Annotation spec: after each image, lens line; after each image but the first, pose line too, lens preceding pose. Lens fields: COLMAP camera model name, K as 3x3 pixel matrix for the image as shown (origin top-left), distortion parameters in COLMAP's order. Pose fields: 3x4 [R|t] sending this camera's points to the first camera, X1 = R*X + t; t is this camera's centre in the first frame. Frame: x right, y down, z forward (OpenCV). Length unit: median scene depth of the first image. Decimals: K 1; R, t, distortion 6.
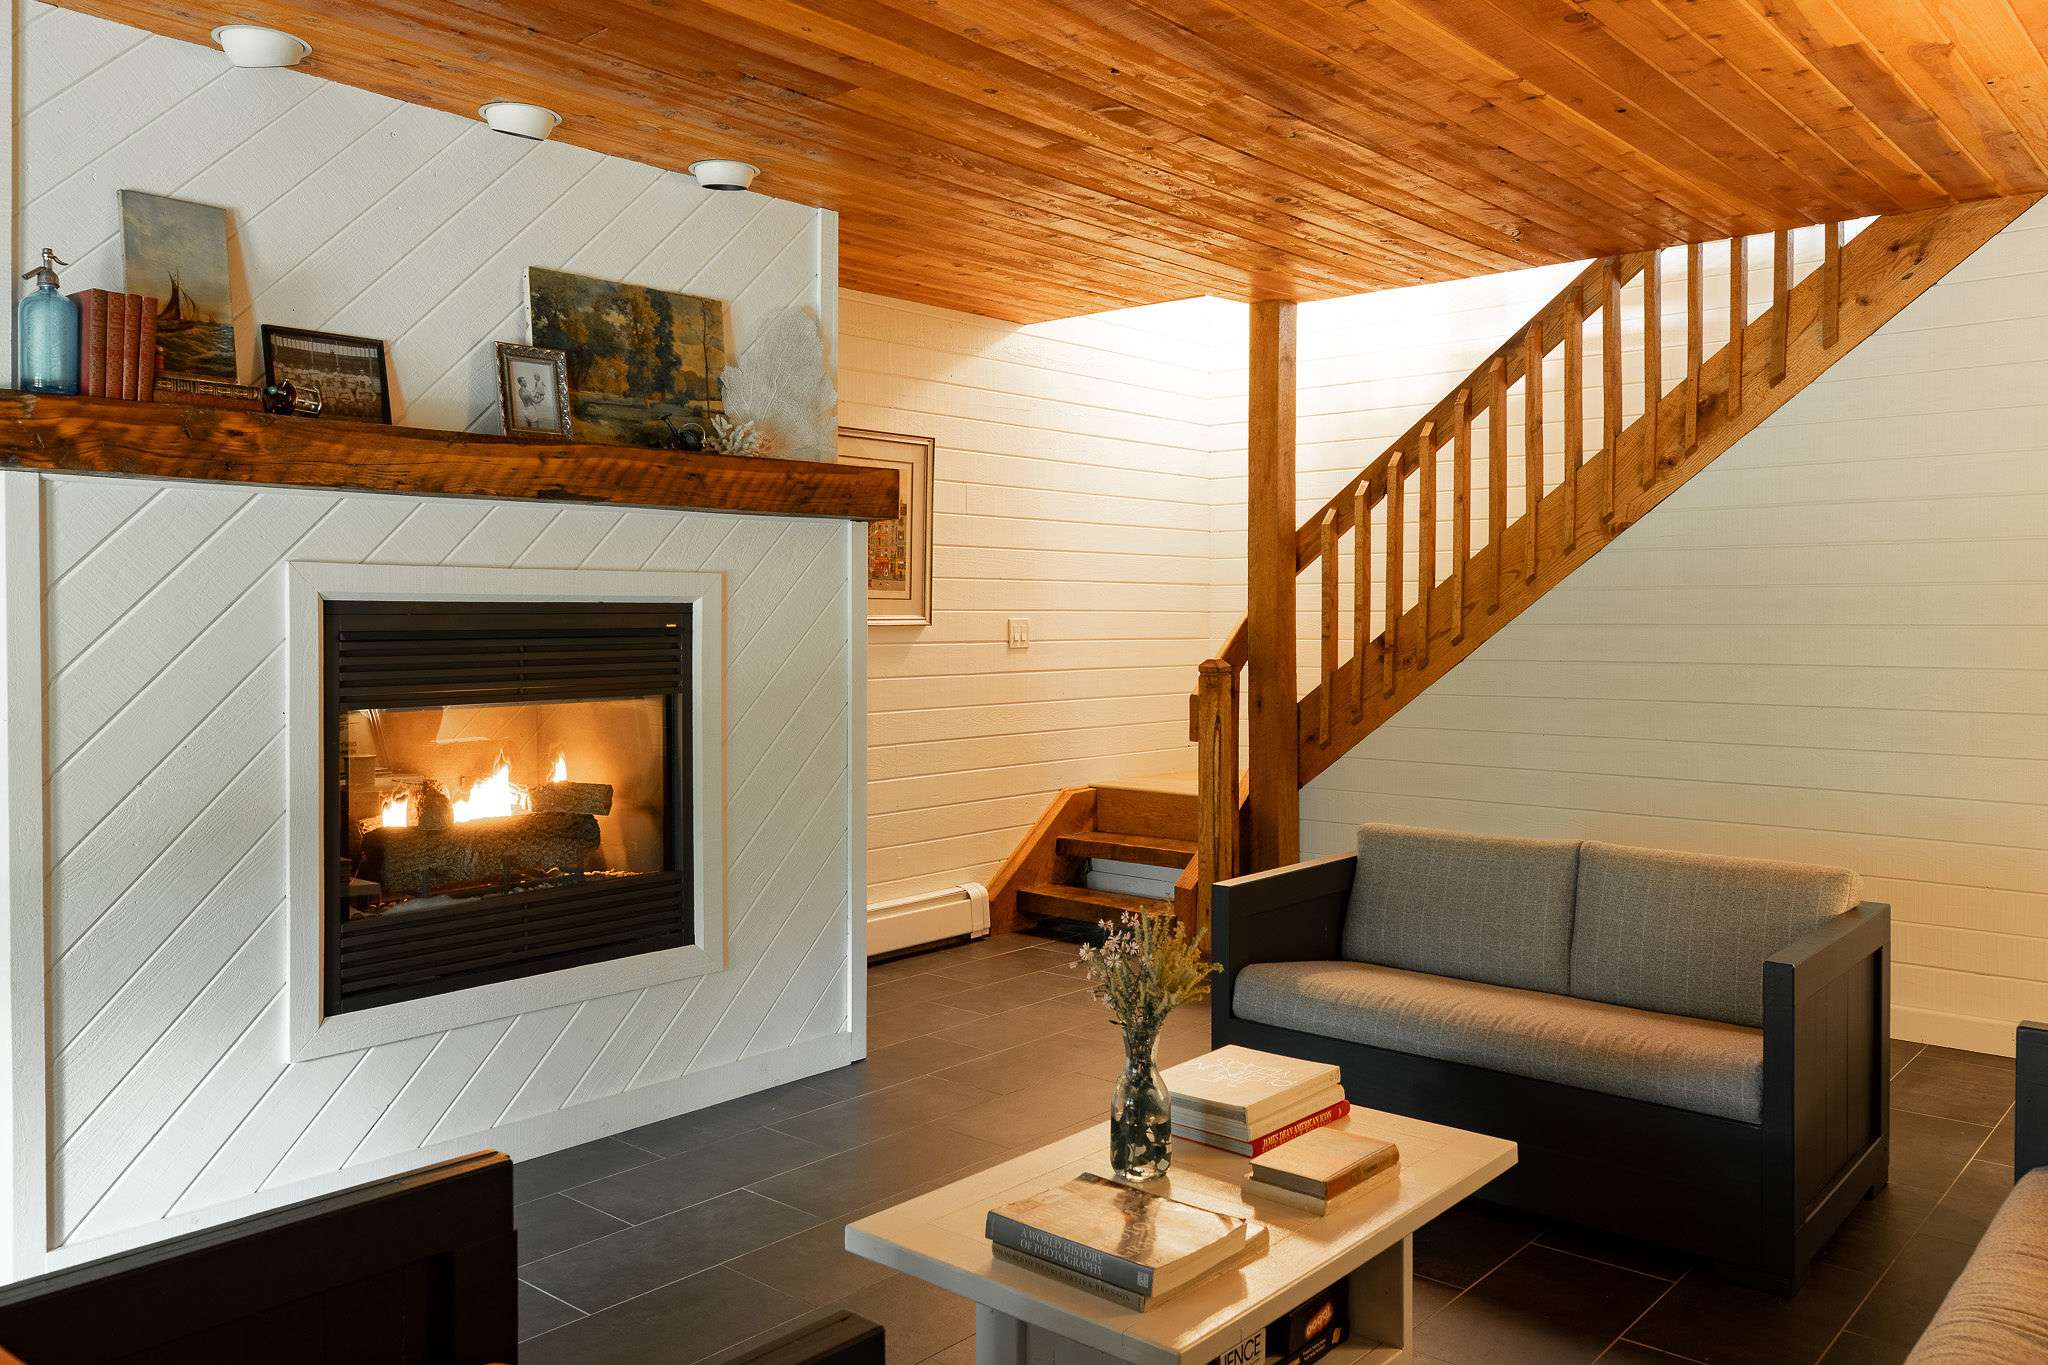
lens RADIAL K [[1587.9, 0, 1023.7], [0, 1587.9, 673.8], [0, 0, 1]] dist [-0.000400, 0.001076]
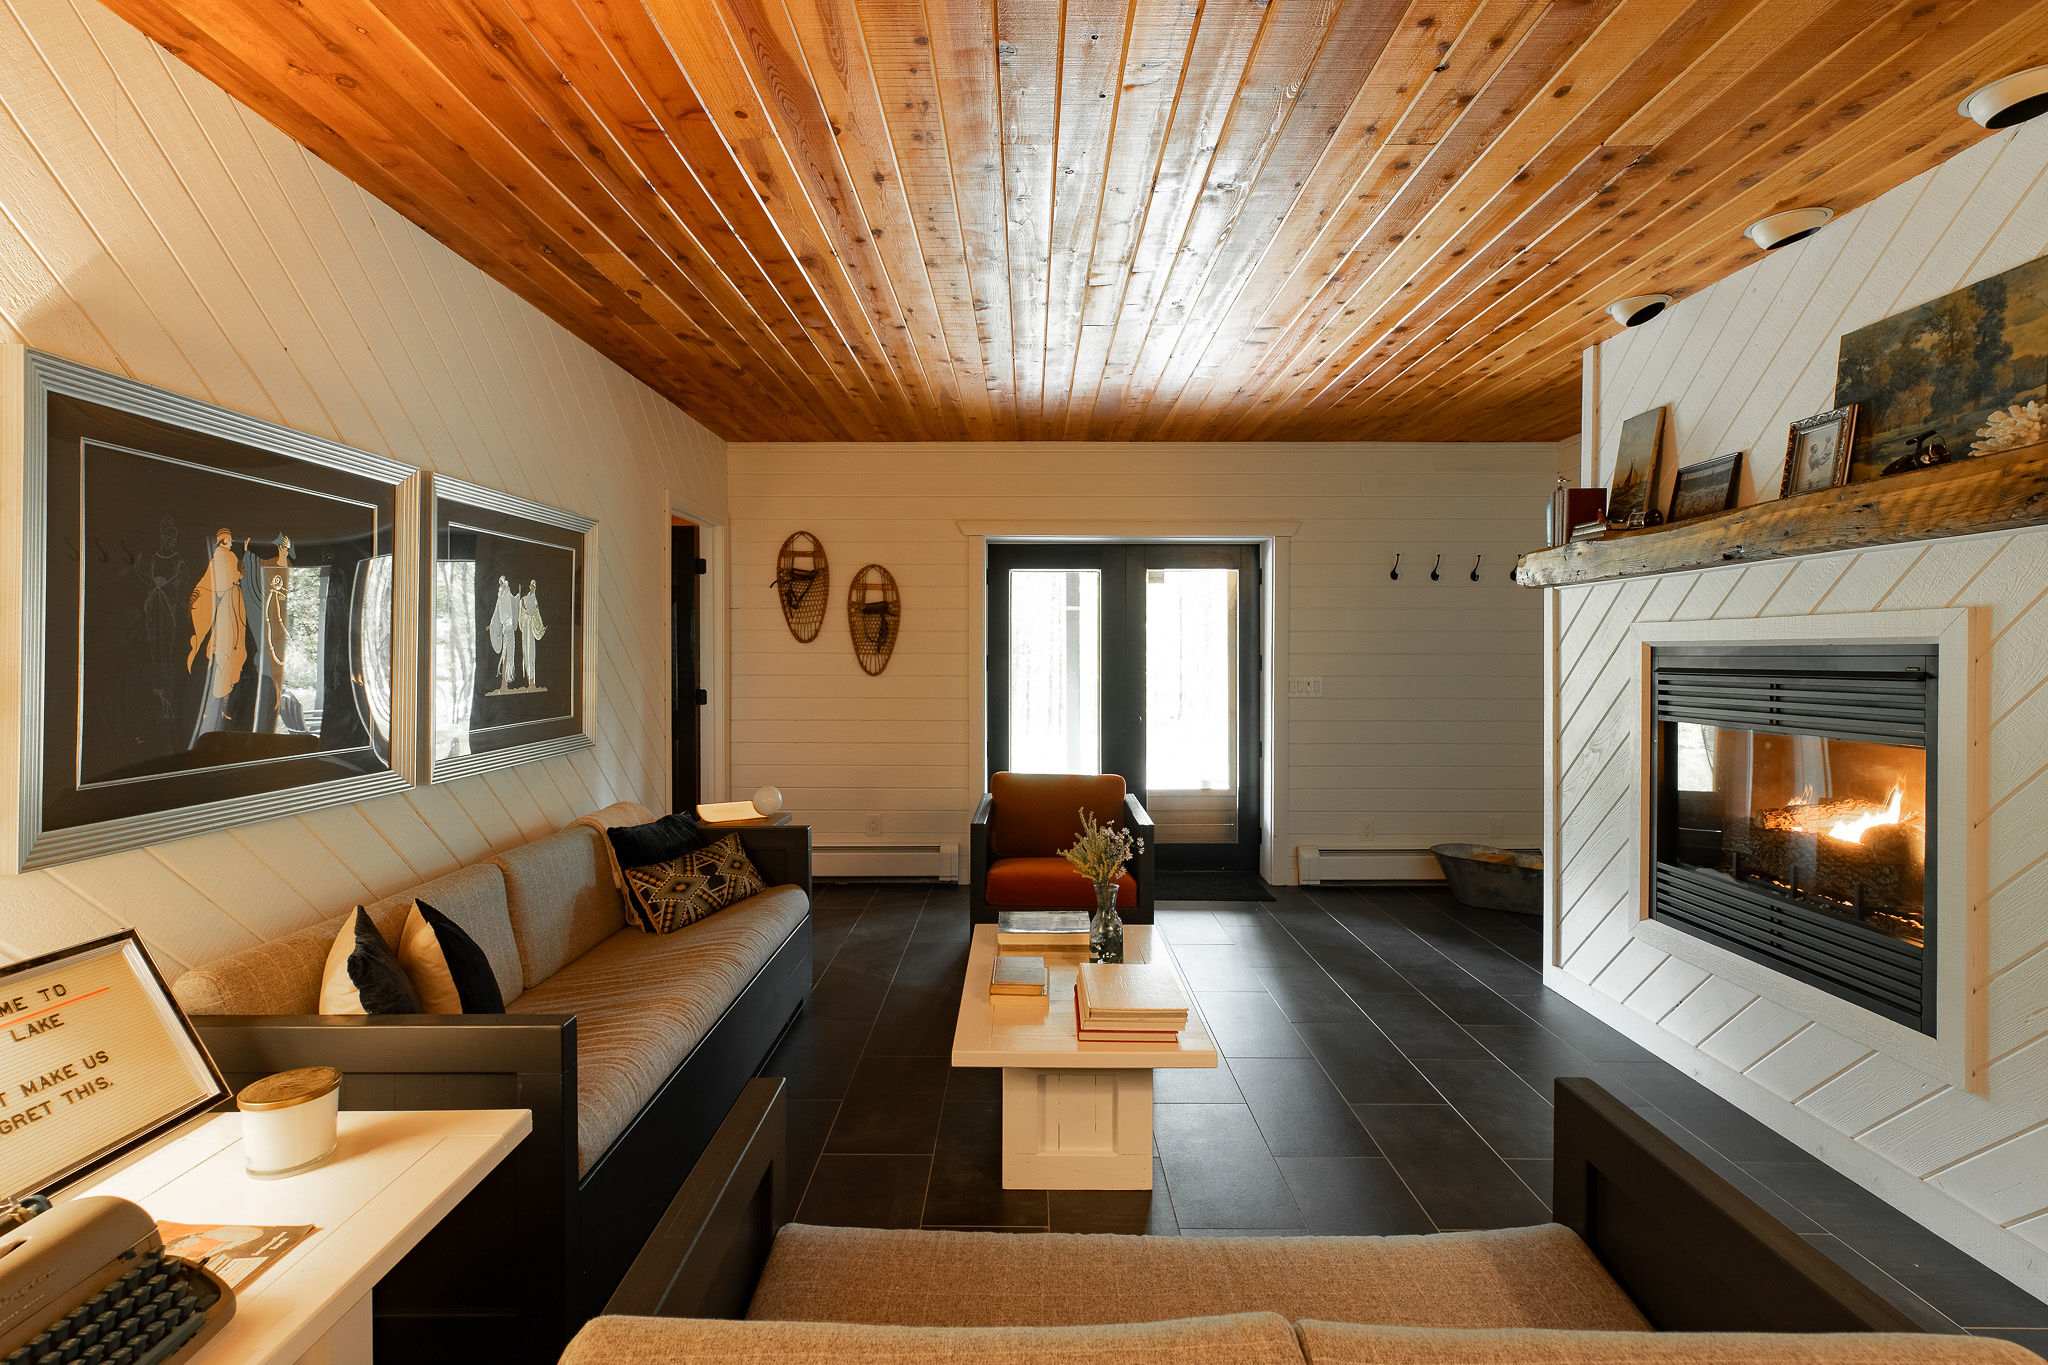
lens RADIAL K [[953.2, 0, 1025.5], [0, 953.2, 676.2], [0, 0, 1]] dist [0.011449, -0.001767]
pose [[-0.763954, 0.016344, -0.645064, 0.532930], [-0.022080, 0.998432, 0.051446, -0.044685], [0.644893, 0.053545, -0.762395, 1.129799]]
